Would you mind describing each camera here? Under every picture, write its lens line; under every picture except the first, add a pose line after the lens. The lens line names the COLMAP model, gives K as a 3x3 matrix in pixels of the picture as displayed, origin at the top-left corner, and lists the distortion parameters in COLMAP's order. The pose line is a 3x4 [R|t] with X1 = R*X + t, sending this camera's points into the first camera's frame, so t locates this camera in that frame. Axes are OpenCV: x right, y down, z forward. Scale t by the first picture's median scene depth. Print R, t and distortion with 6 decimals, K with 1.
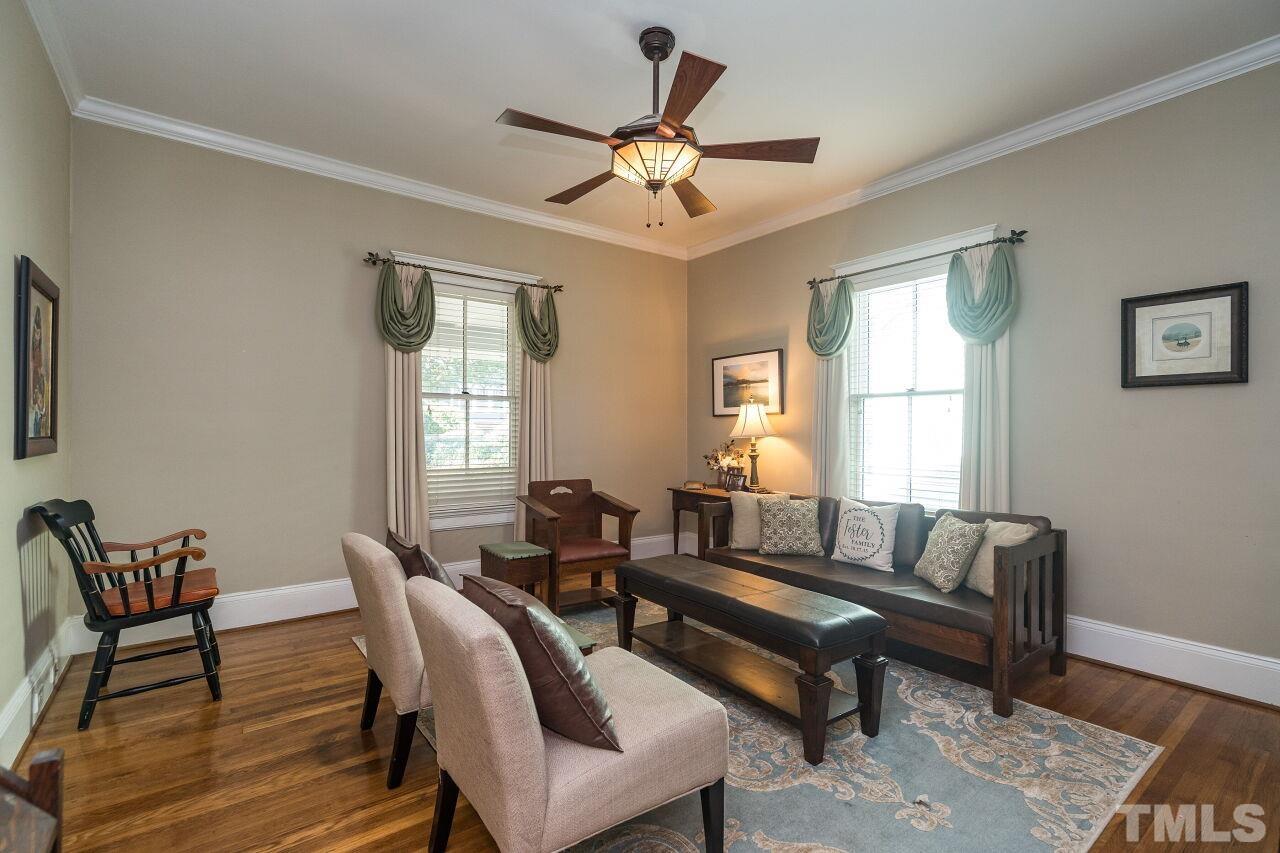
lens RADIAL K [[589.7, 0, 654.8], [0, 589.7, 424.1], [0, 0, 1]] dist [0.000091, 0.000035]
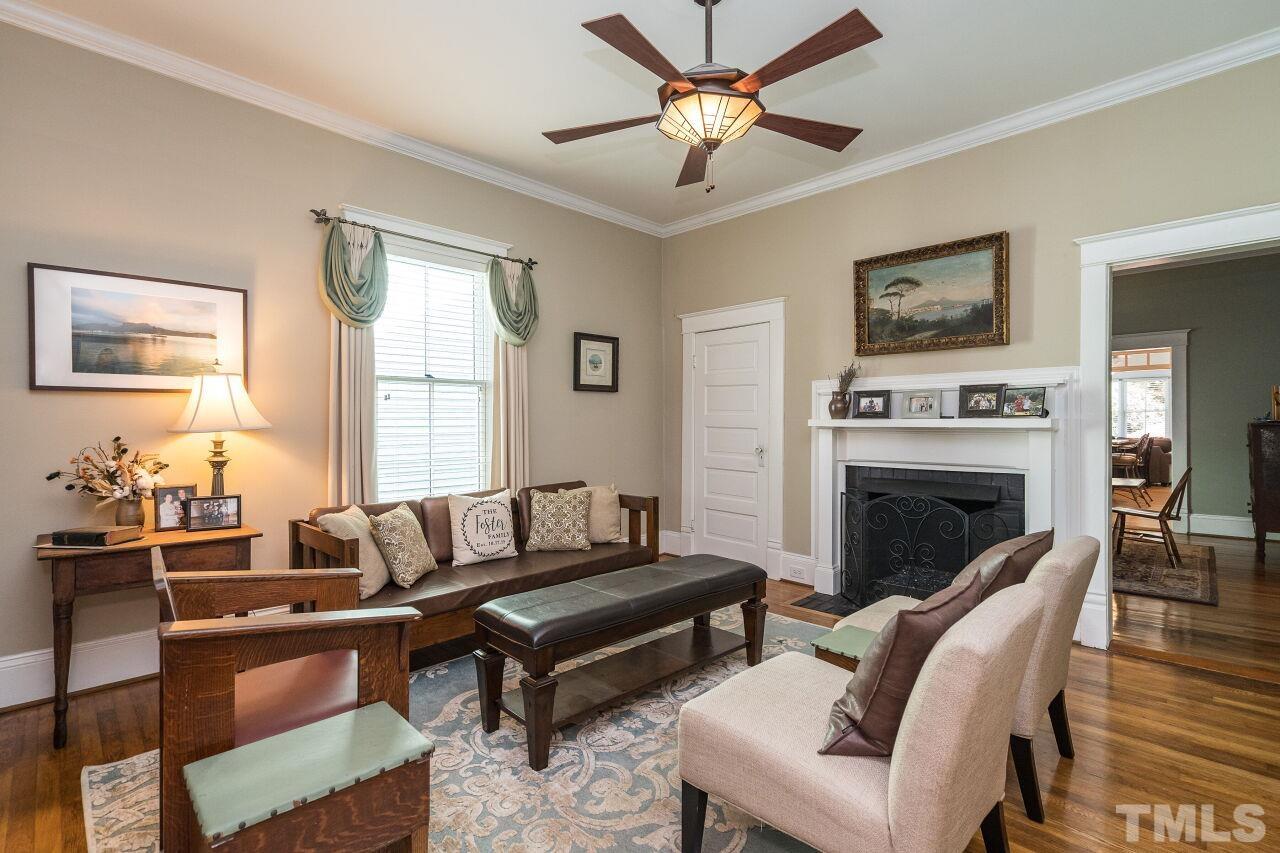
lens RADIAL K [[589.7, 0, 654.8], [0, 589.7, 424.1], [0, 0, 1]] dist [0.000091, 0.000035]
pose [[-0.119727, -0.015237, 0.992690, -0.609502], [-0.018692, 0.999740, 0.013091, 0.000141], [-0.992631, -0.016988, -0.119981, 0.813090]]
